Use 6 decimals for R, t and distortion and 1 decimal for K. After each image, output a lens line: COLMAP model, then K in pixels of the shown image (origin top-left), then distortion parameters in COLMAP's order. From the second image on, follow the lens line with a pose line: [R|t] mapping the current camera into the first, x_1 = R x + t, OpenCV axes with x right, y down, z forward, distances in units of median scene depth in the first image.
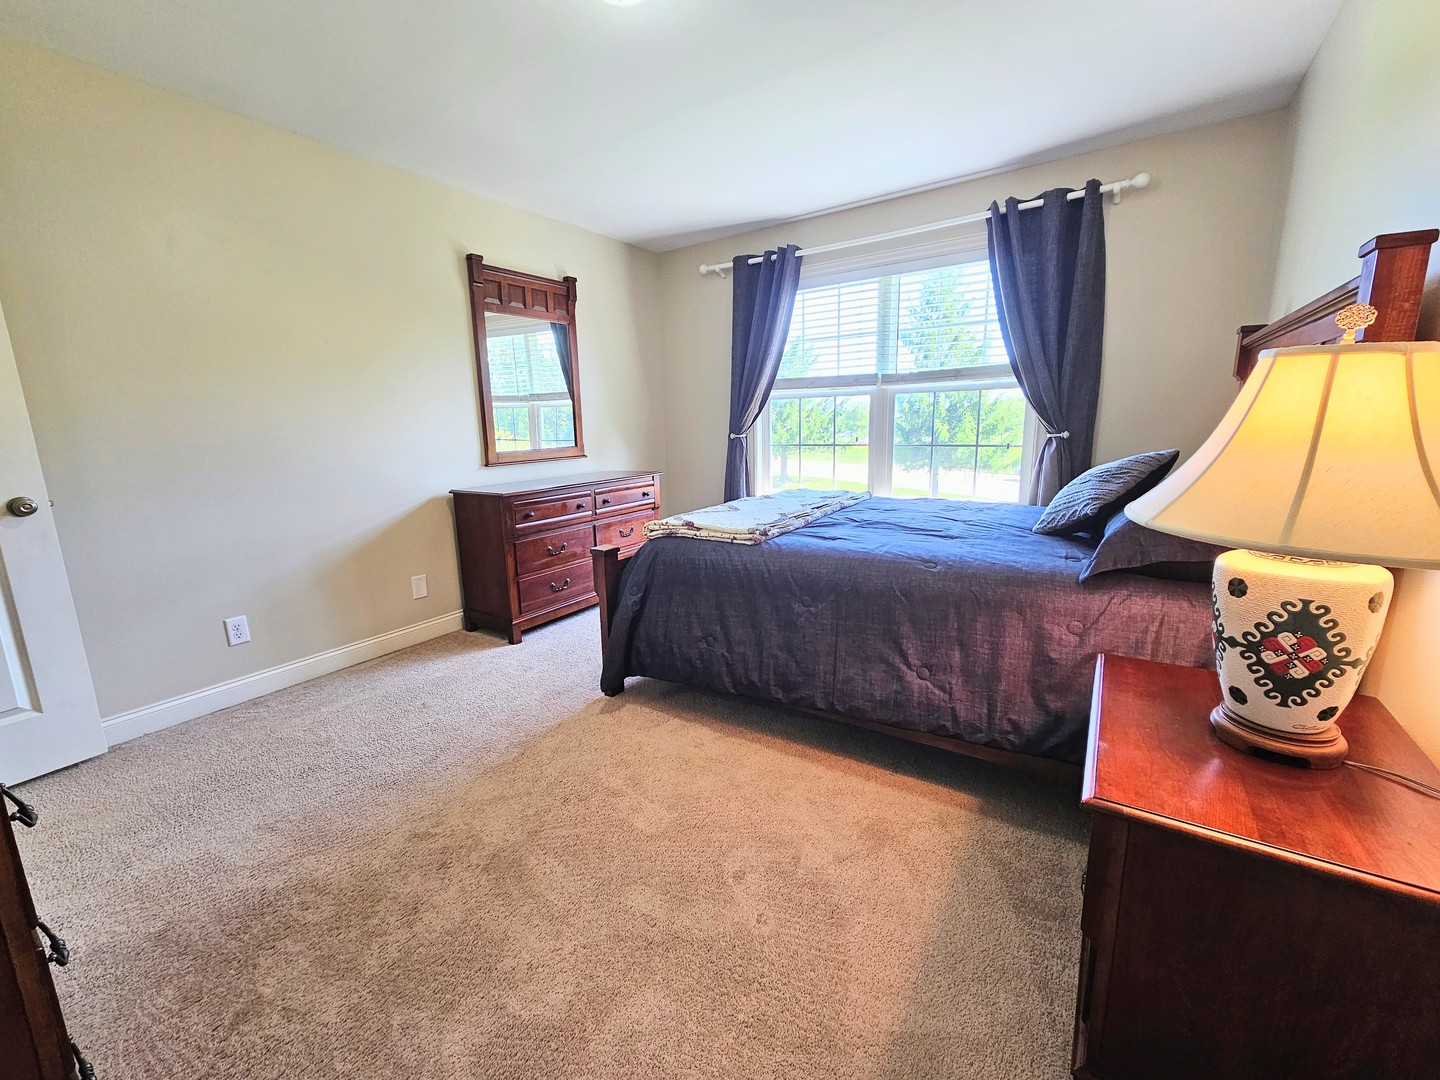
lens RADIAL K [[587.5, 0, 717.0], [0, 587.5, 529.9], [0, 0, 1]] dist [0.000215, -0.000201]
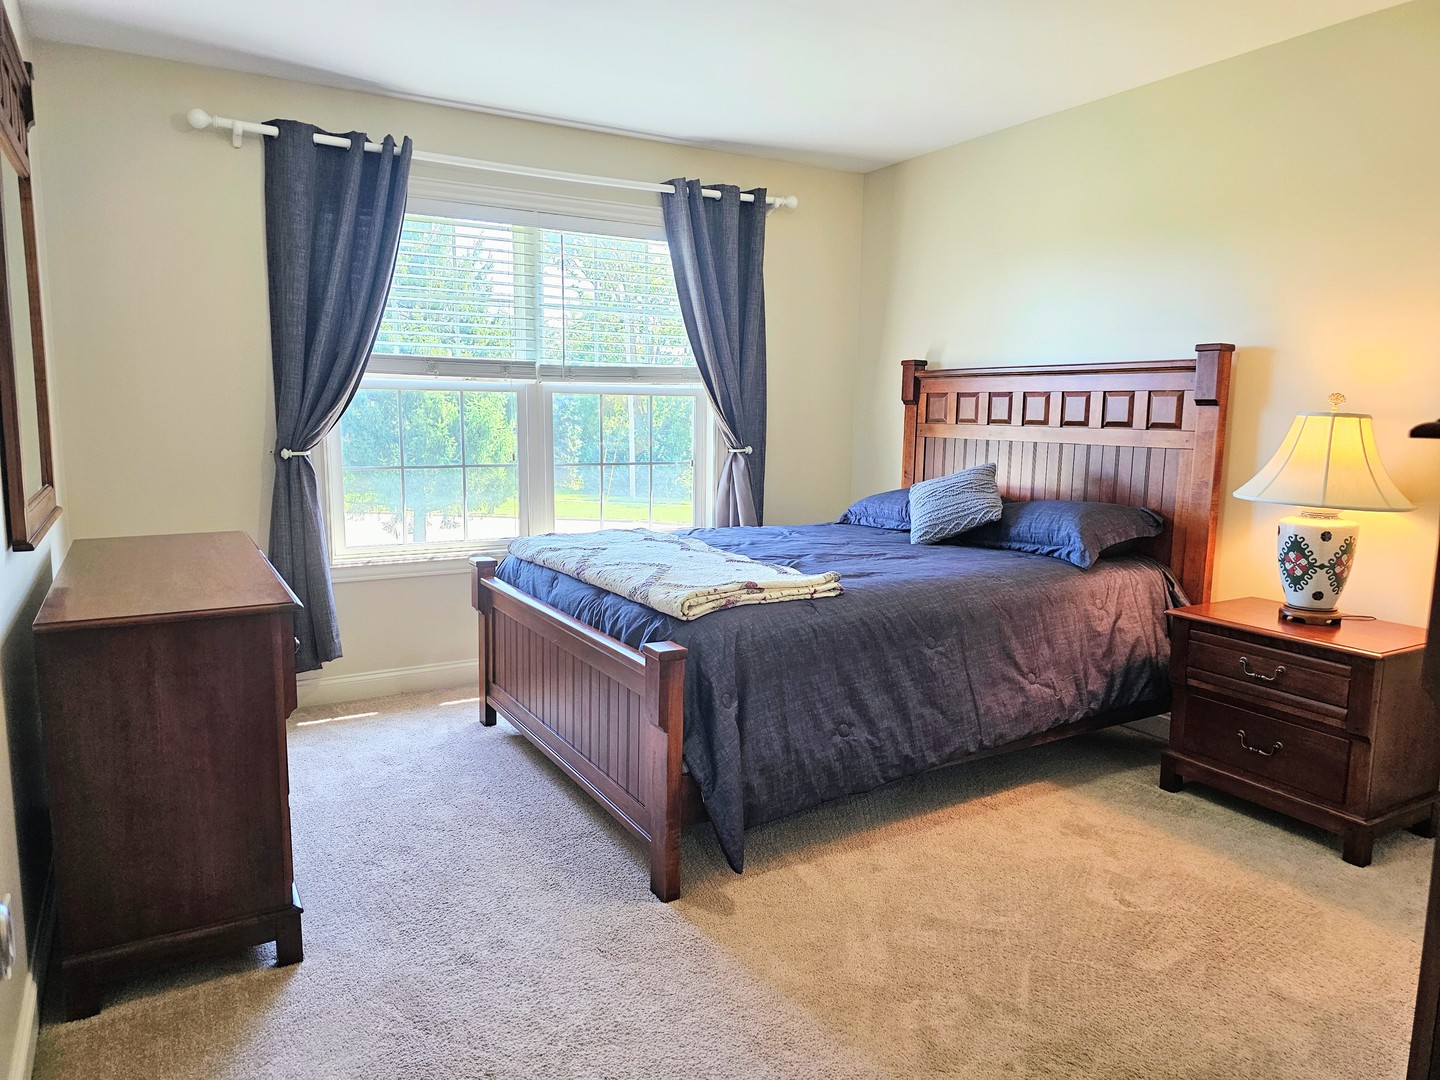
lens RADIAL K [[952.0, 0, 717.8], [0, 952.0, 545.6], [0, 0, 1]] dist [0.018804, -0.002825]
pose [[0.434936, -0.096376, 0.895289, -0.859040], [0.144943, 0.988784, 0.036026, -0.082078], [-0.888720, 0.114097, 0.444026, 0.437831]]
